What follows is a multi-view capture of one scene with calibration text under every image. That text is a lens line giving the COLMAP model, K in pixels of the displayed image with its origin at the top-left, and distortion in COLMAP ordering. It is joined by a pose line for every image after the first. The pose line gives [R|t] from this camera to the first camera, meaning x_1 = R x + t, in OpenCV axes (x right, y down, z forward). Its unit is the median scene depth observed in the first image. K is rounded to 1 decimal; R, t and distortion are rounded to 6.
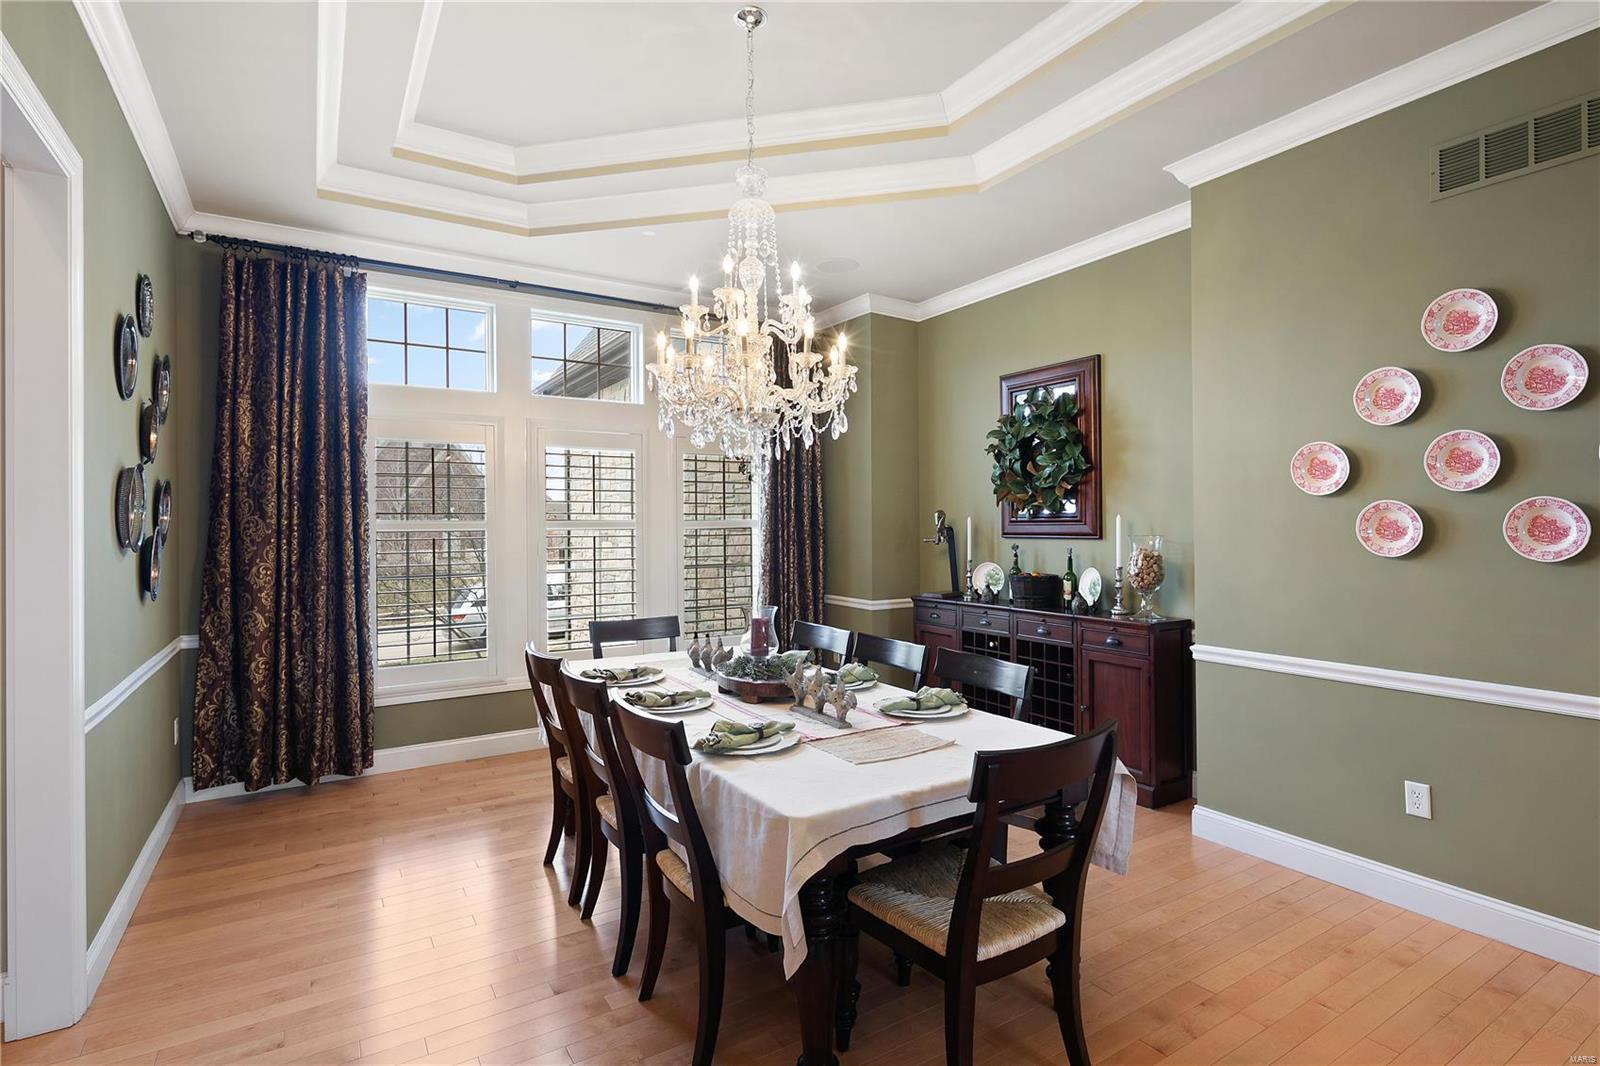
lens RADIAL K [[777.7, 0, 795.2], [0, 777.7, 524.6], [0, 0, 1]] dist [0.003703, -0.002655]
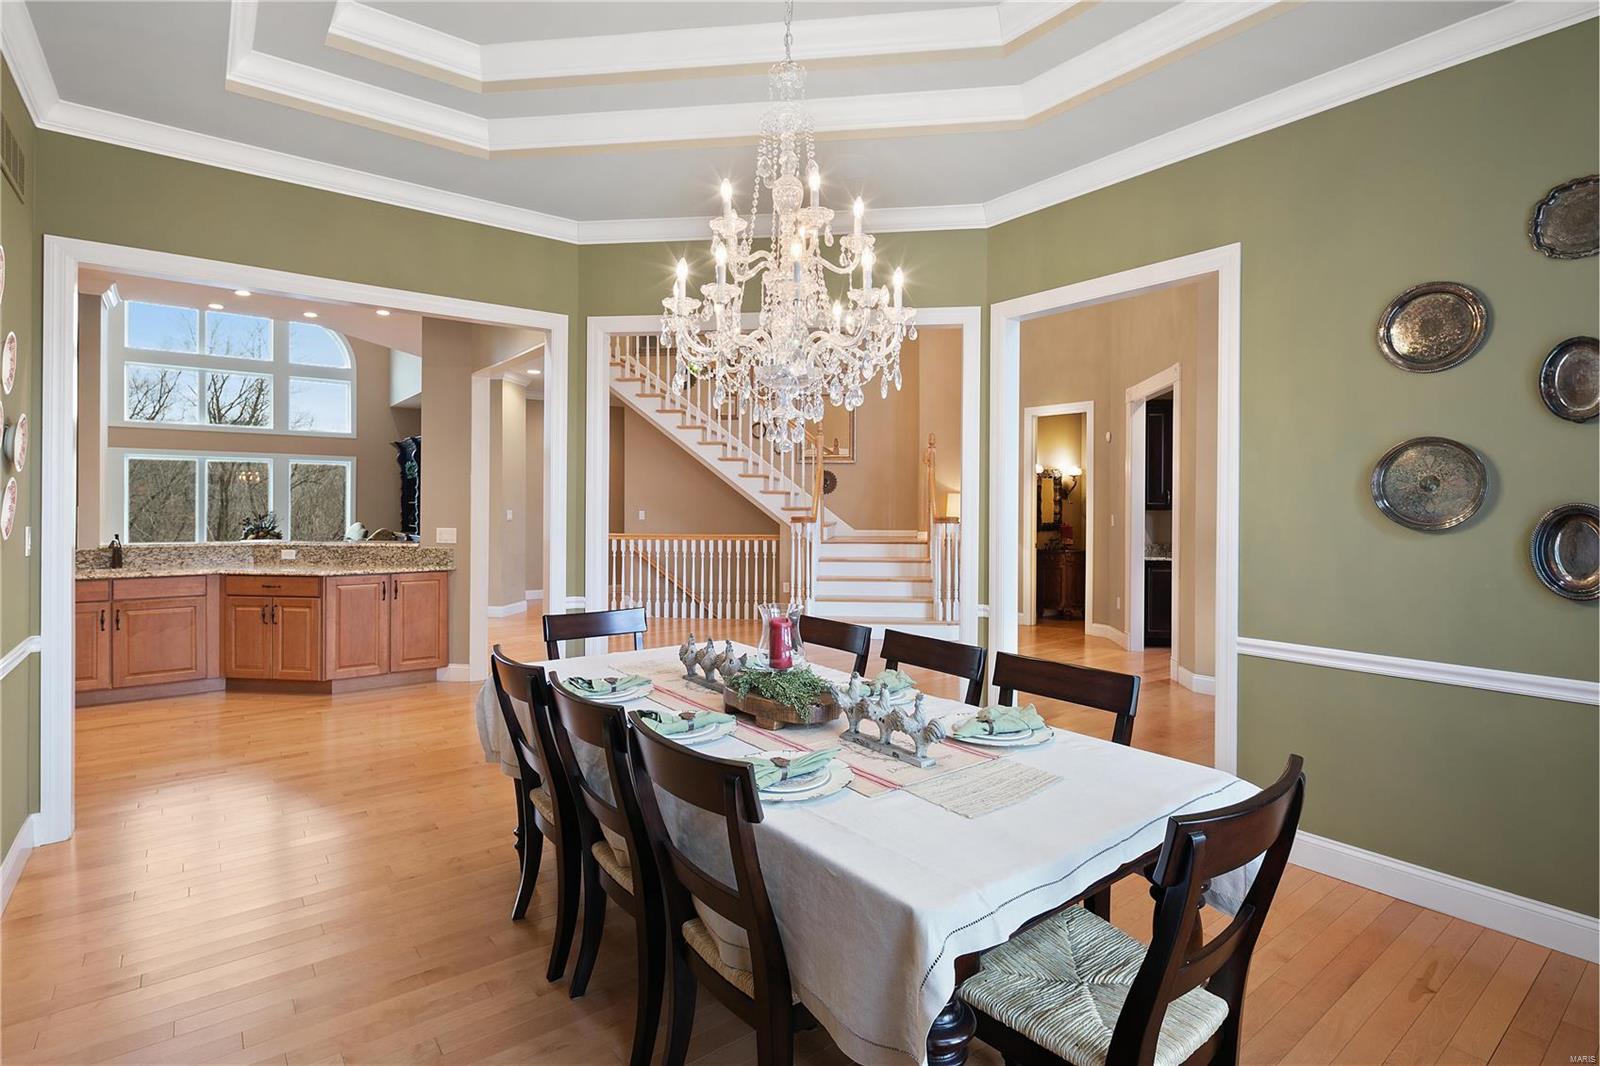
lens RADIAL K [[777.7, 0, 815.0], [0, 777.7, 496.1], [0, 0, 1]] dist [0.003703, -0.002655]
pose [[0.994592, 0.009405, 0.103434, -0.112718], [-0.008397, 0.999913, -0.010180, 0.001318], [-0.103520, 0.009256, 0.994584, 0.184243]]
